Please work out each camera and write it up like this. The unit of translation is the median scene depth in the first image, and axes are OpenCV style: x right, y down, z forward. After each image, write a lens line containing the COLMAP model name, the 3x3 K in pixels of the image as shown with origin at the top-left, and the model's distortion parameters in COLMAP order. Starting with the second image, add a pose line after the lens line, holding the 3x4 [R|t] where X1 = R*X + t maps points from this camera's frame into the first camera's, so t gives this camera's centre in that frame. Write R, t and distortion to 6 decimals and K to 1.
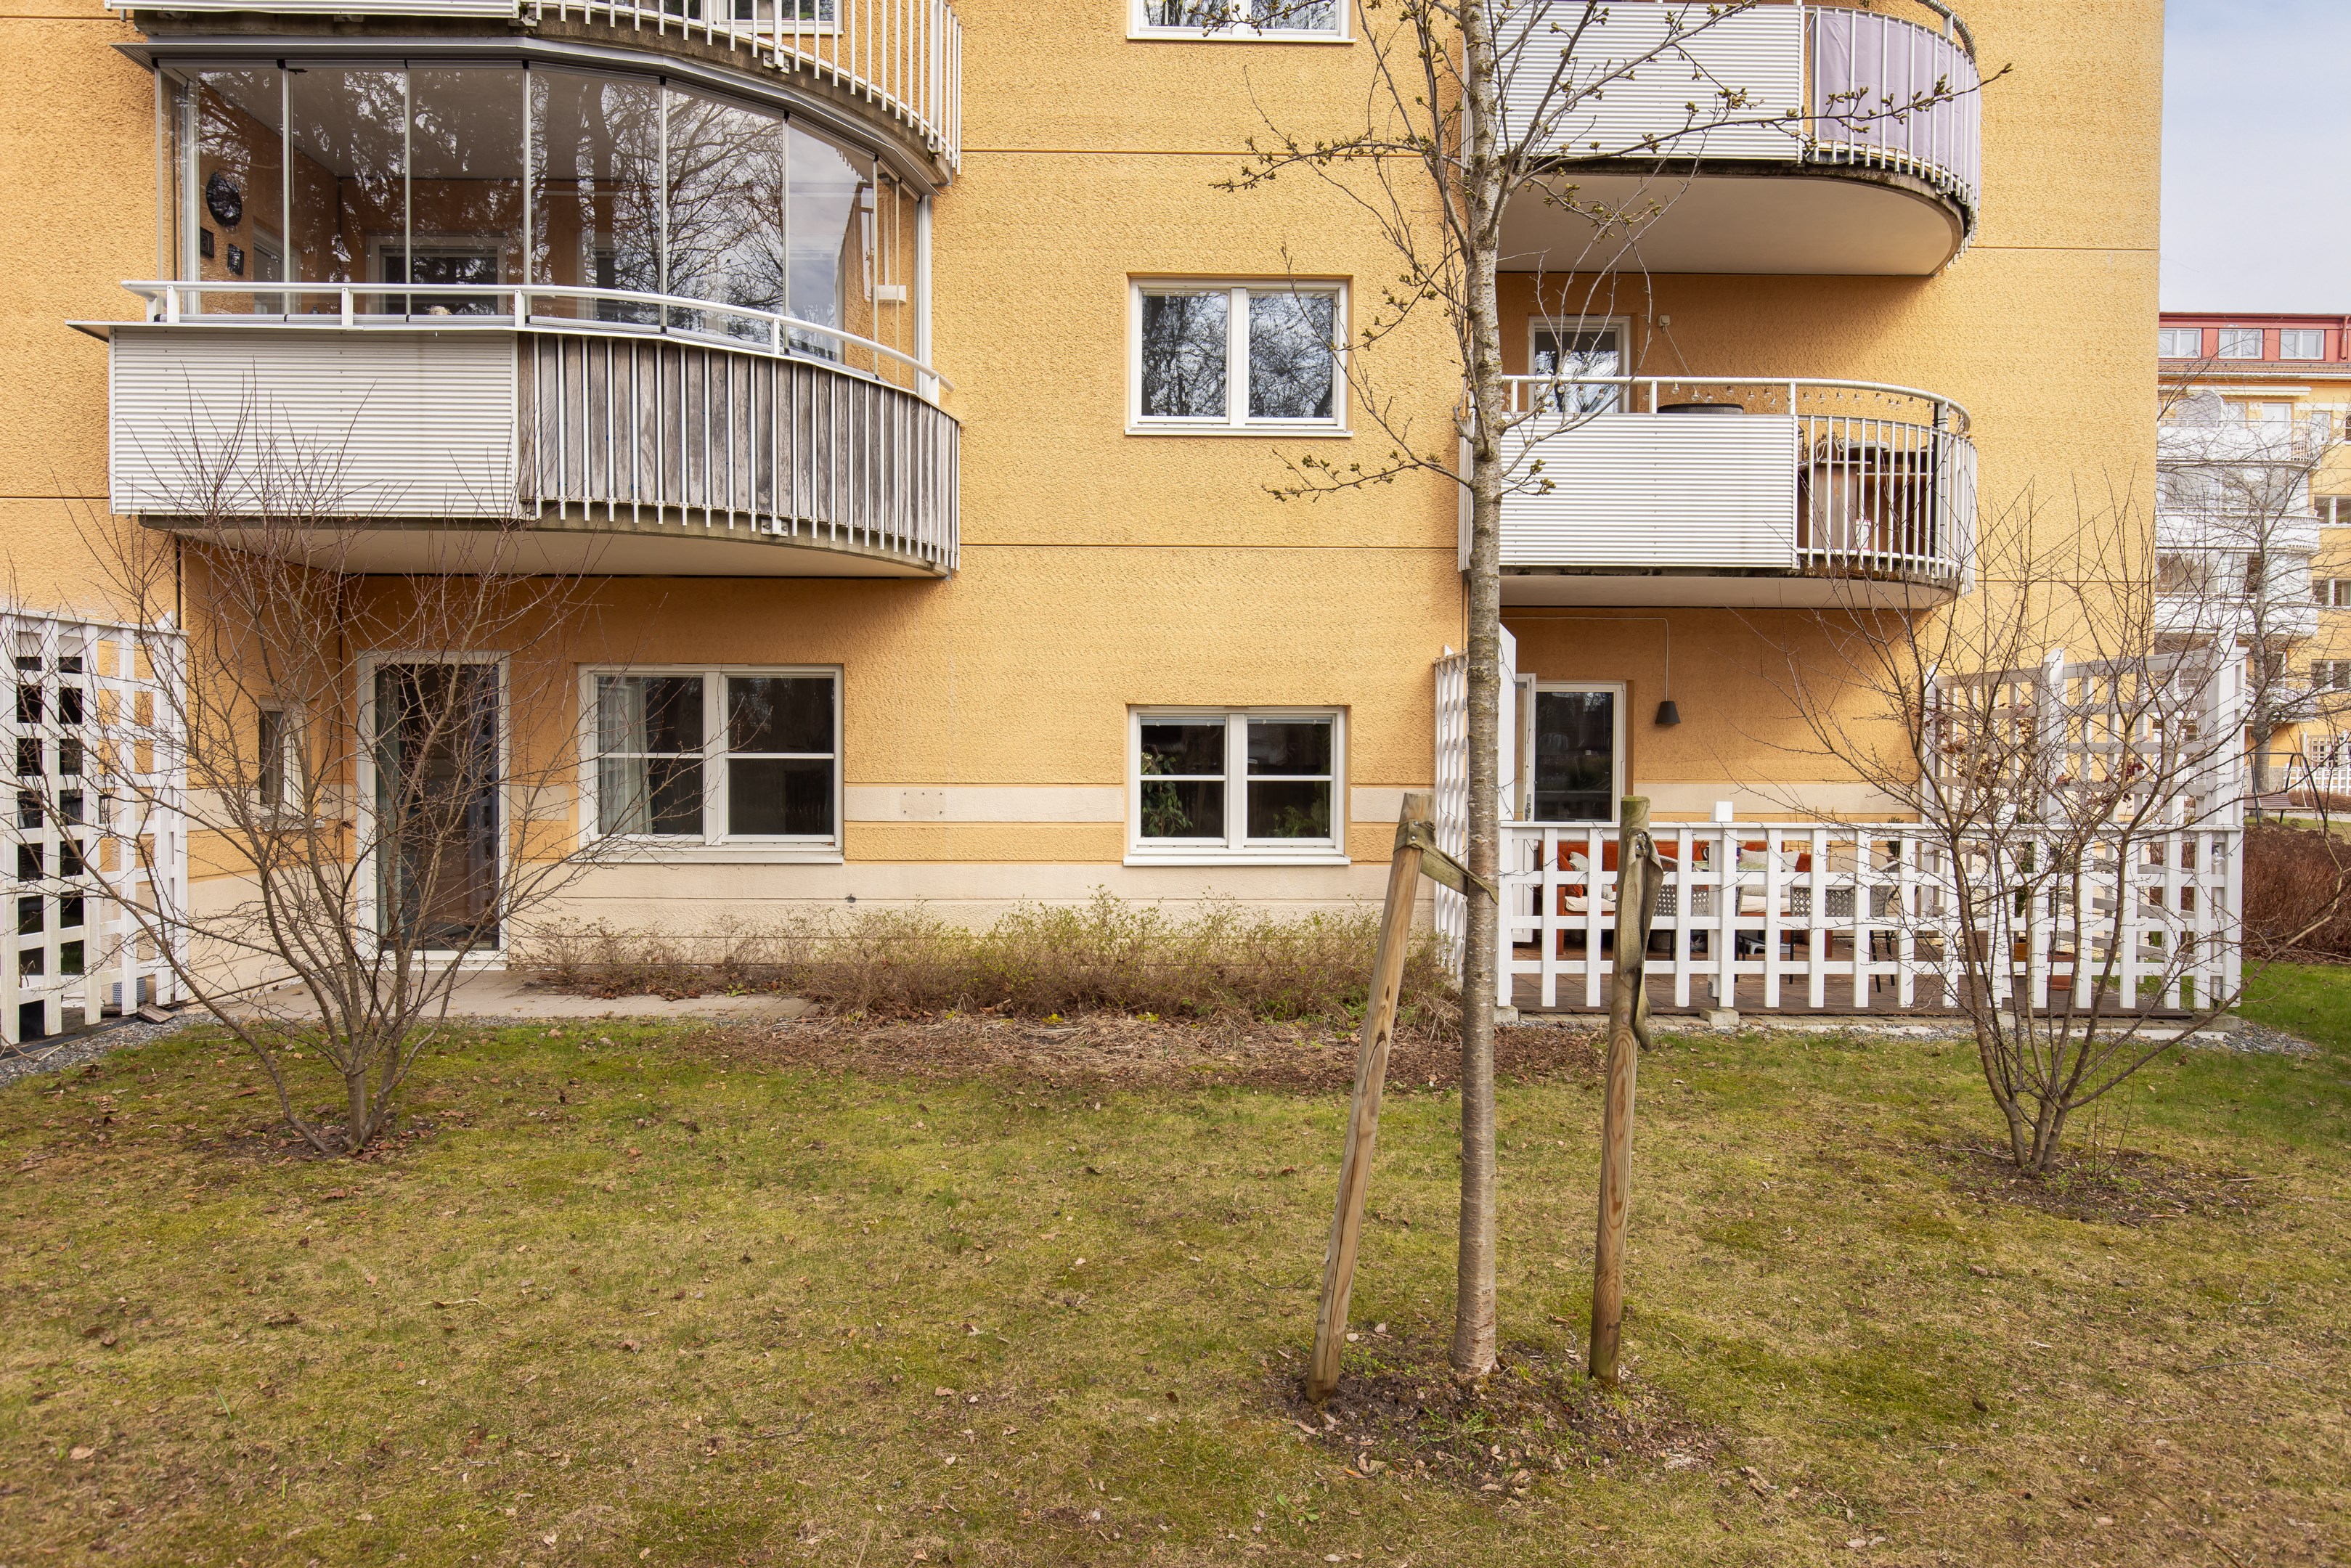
lens RADIAL K [[1382.5, 0, 1171.6], [0, 1382.5, 770.4], [0, 0, 1]] dist [0.005606, -0.001977]
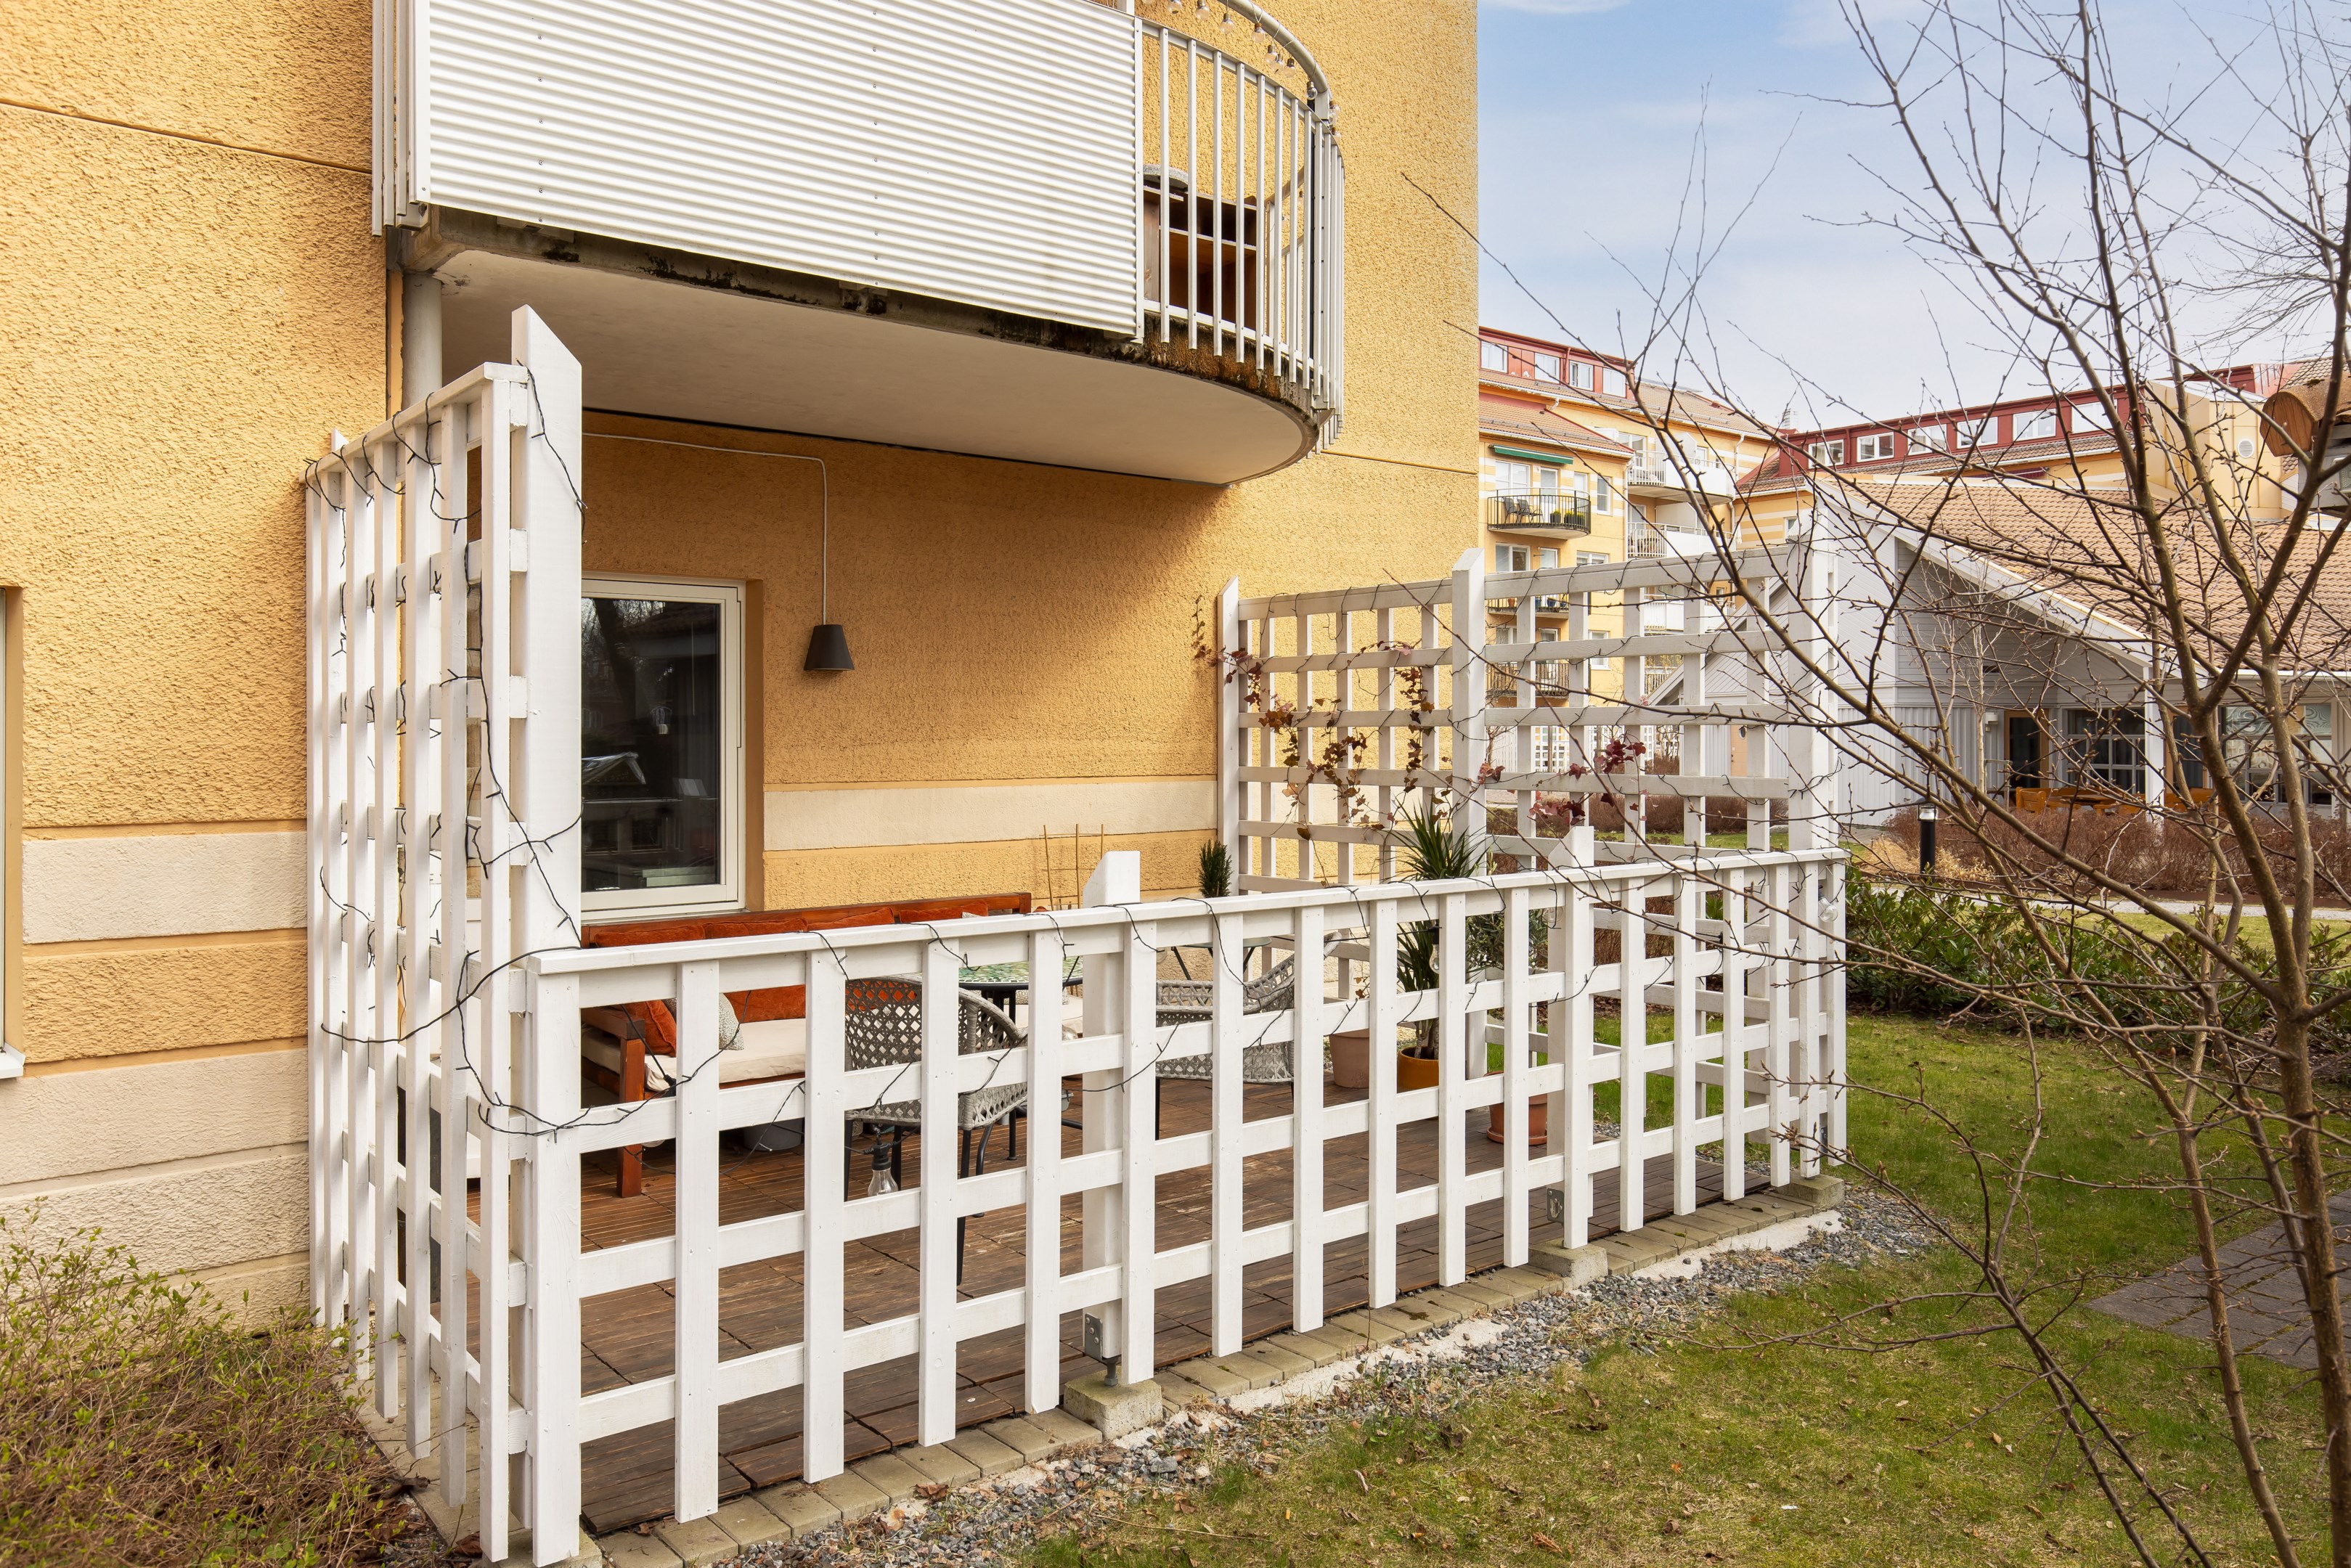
lens RADIAL K [[1650.8, 0, 1179.8], [0, 1650.8, 737.0], [0, 0, 1]] dist [-0.003589, -0.000849]
pose [[0.786681, -0.007562, 0.617313, 0.100313], [0.012522, 0.999915, -0.003710, -0.006402], [-0.617232, 0.010649, 0.786709, 0.503921]]
